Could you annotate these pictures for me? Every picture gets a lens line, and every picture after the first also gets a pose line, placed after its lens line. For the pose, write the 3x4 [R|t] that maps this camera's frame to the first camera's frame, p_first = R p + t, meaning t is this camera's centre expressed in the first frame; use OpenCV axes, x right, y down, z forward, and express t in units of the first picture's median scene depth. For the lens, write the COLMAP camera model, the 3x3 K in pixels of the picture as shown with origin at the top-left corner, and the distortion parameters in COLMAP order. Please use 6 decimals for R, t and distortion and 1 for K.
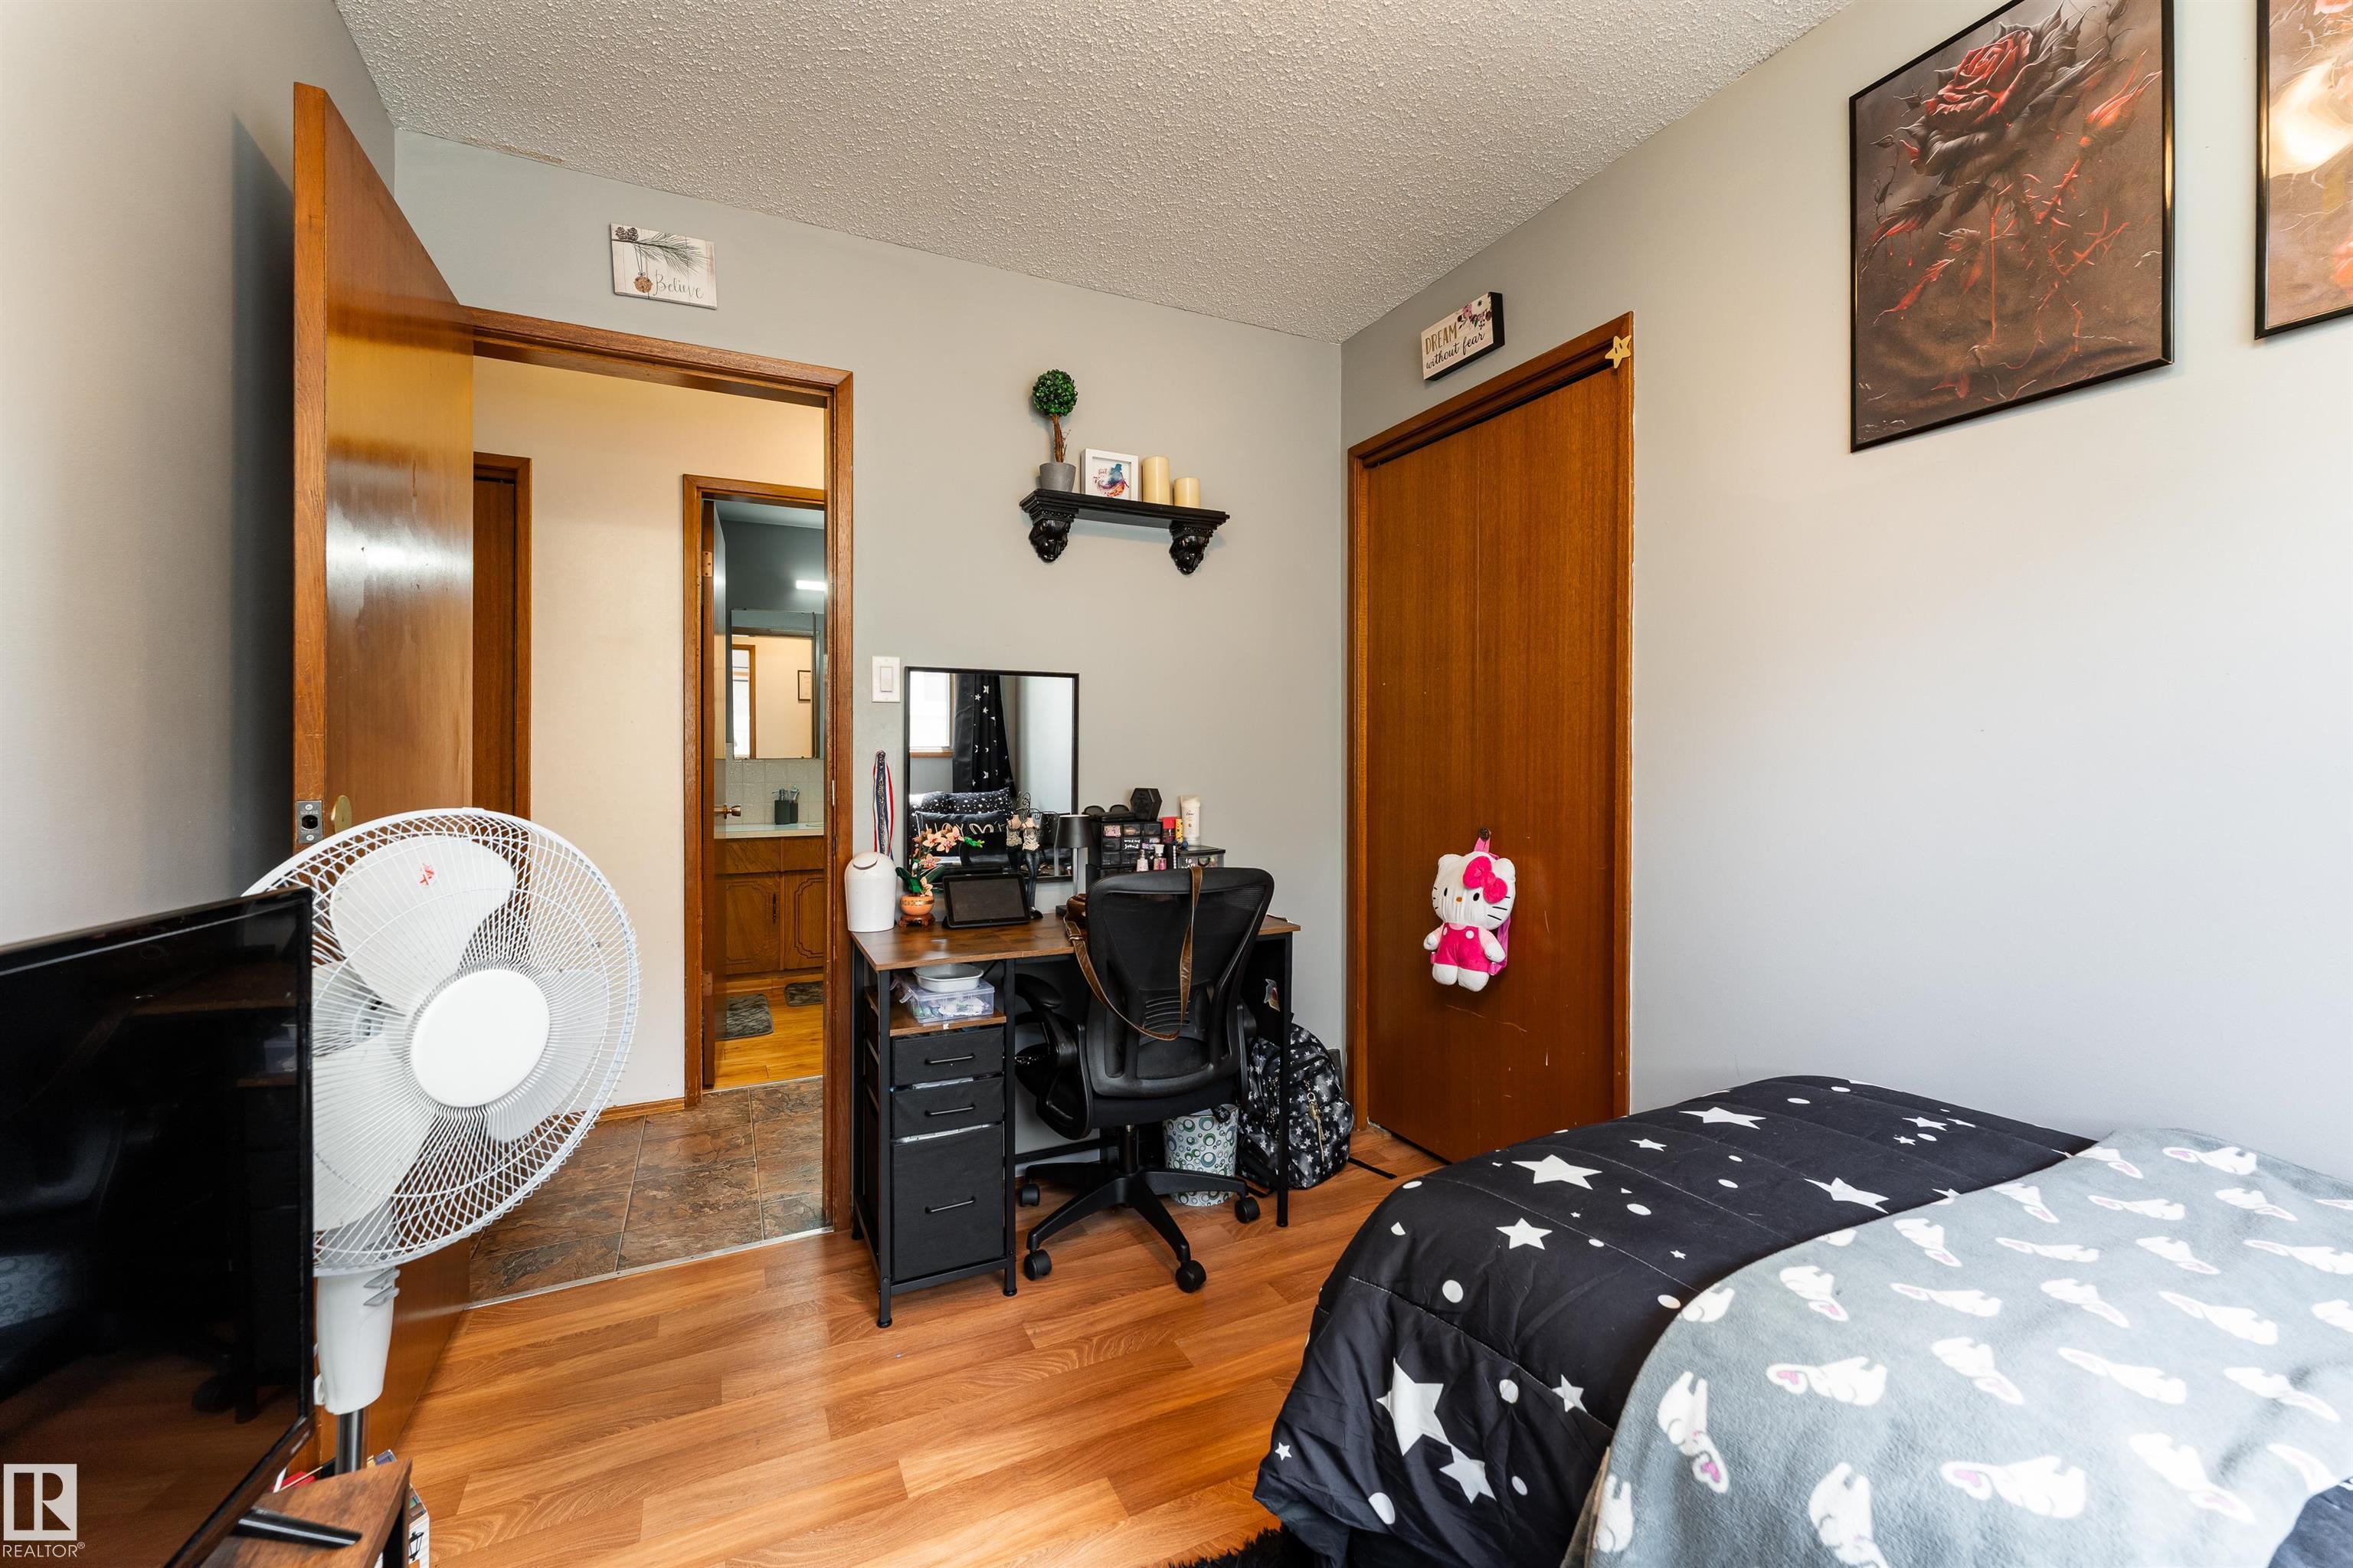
lens RADIAL K [[944.8, 0, 1175.9], [0, 944.8, 761.5], [0, 0, 1]] dist [0.000564, -0.000644]
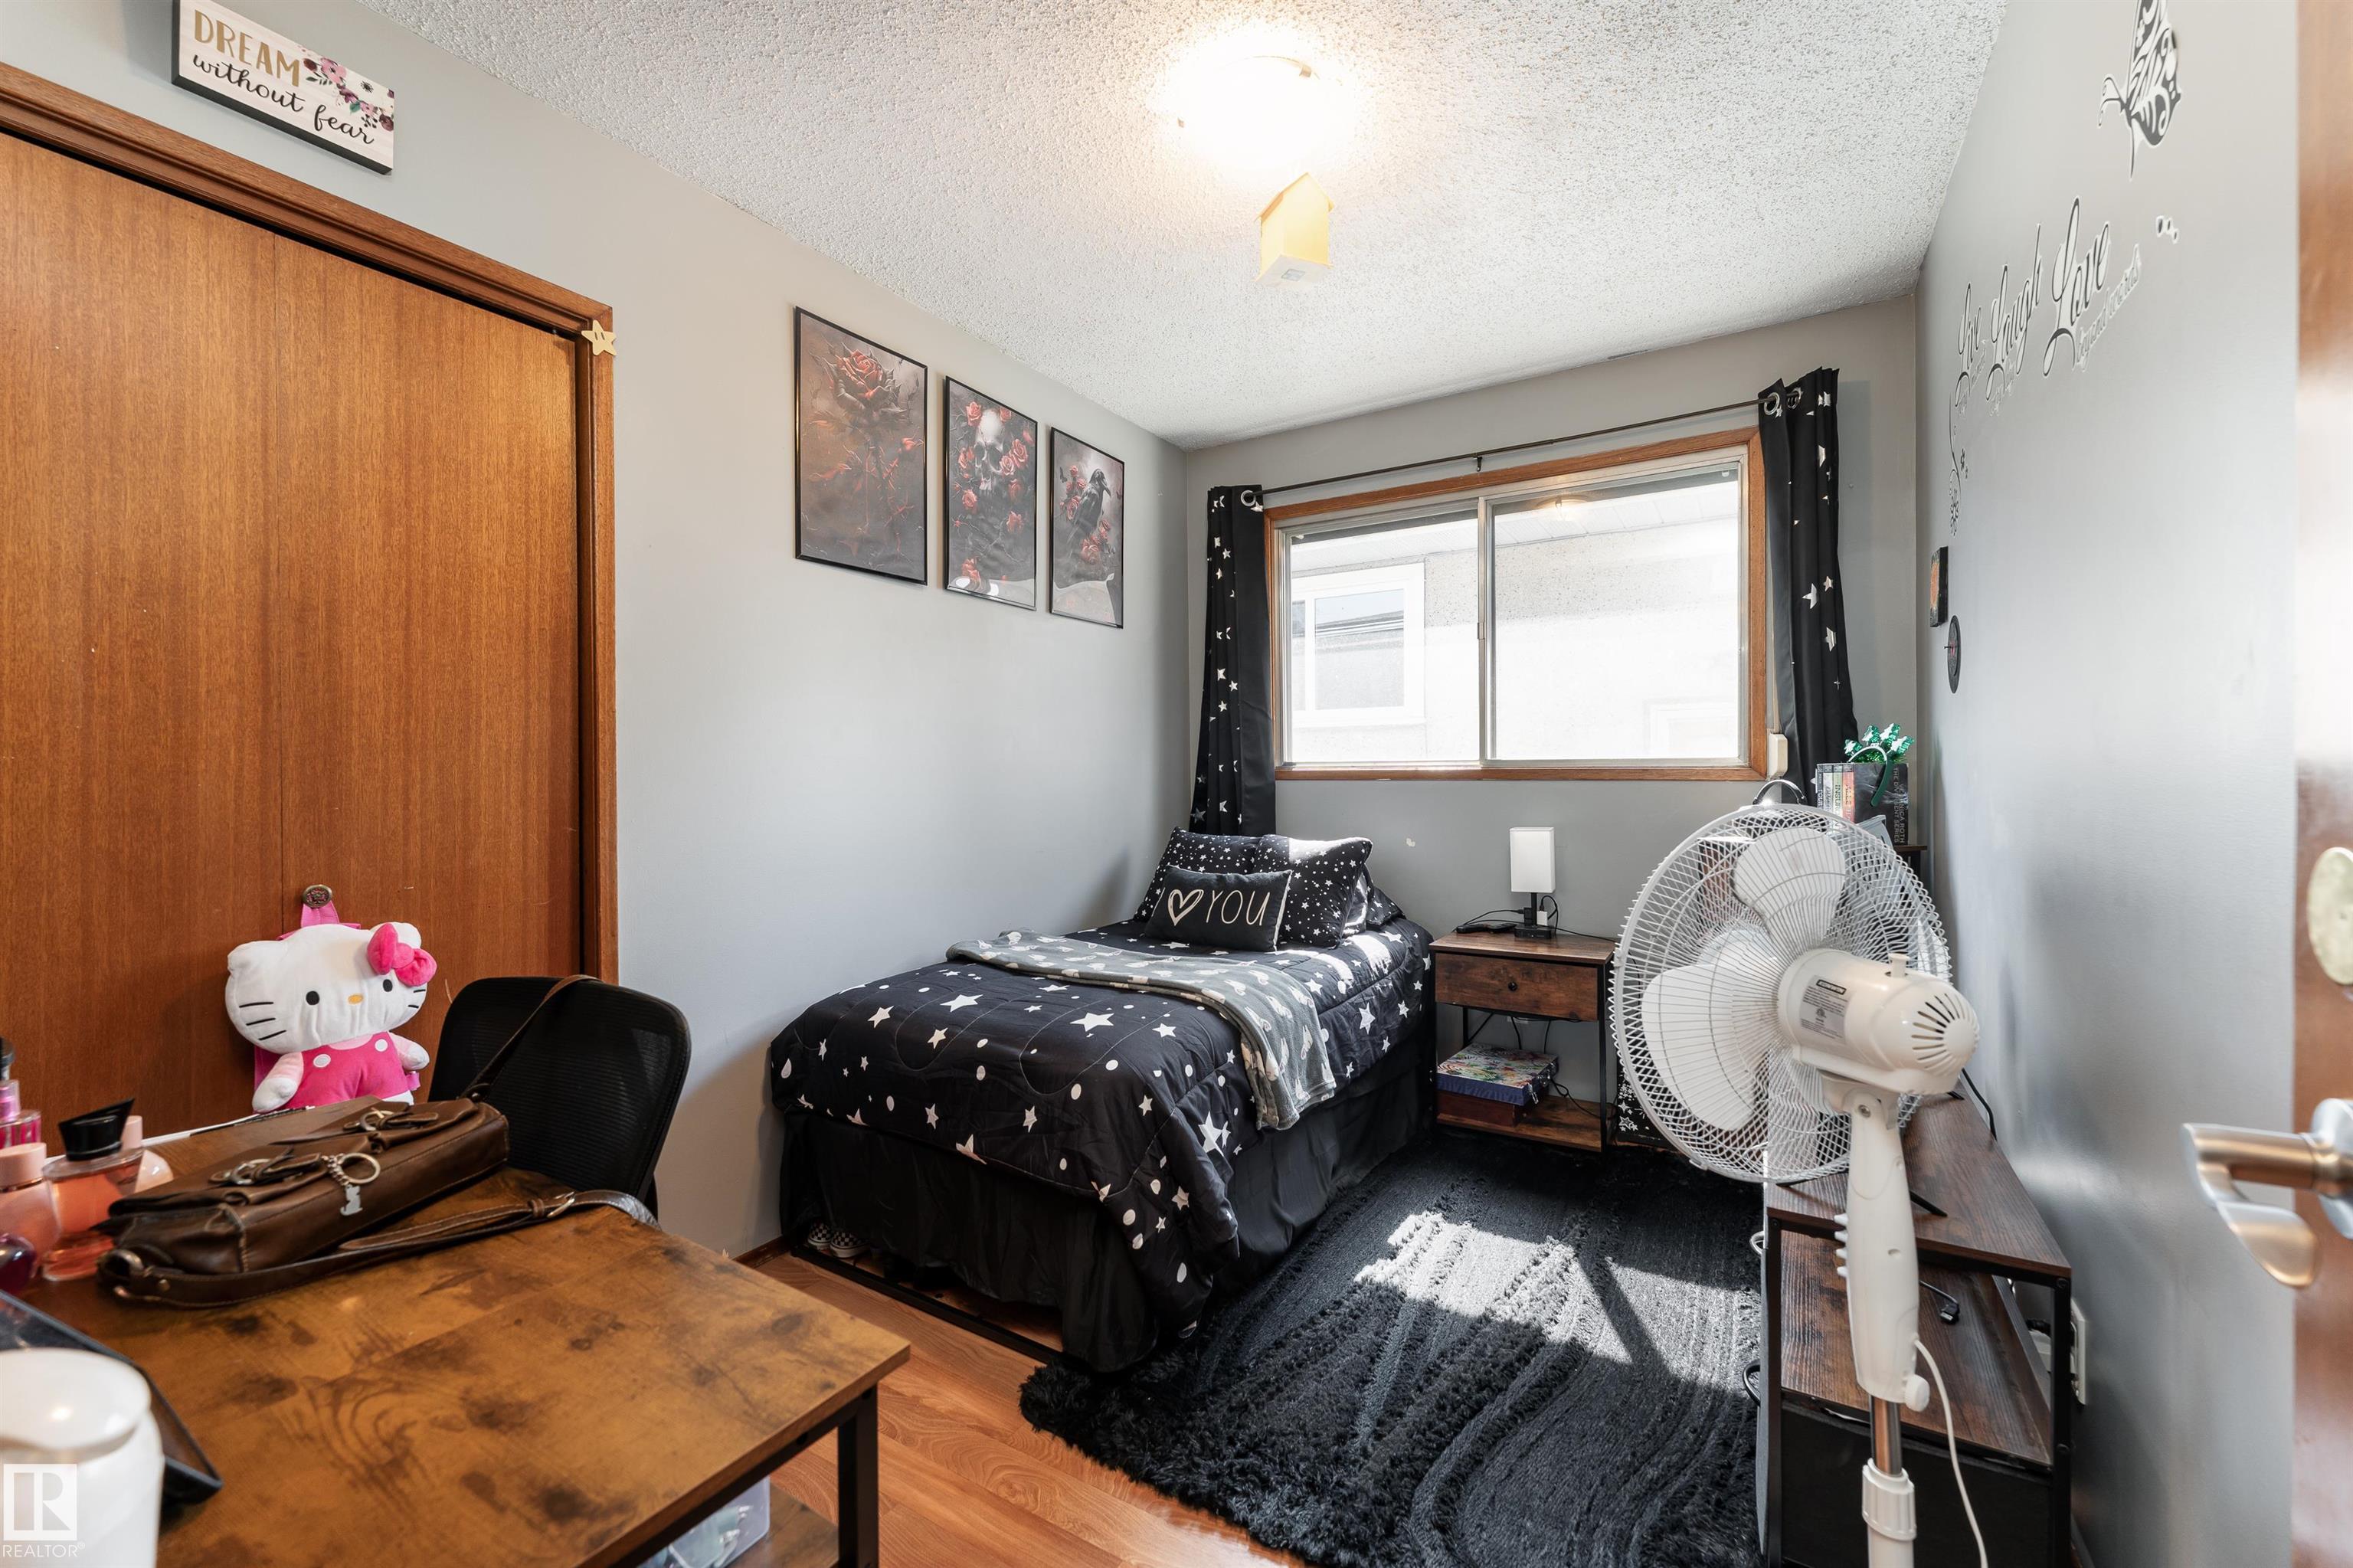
lens RADIAL K [[944.8, 0, 1173.8], [0, 944.8, 777.9], [0, 0, 1]] dist [0.000564, -0.000644]
pose [[-0.530105, -0.005635, 0.847914, -0.555338], [0.003741, 0.999953, 0.008984, -0.007354], [-0.847924, 0.007935, -0.530058, 0.906141]]
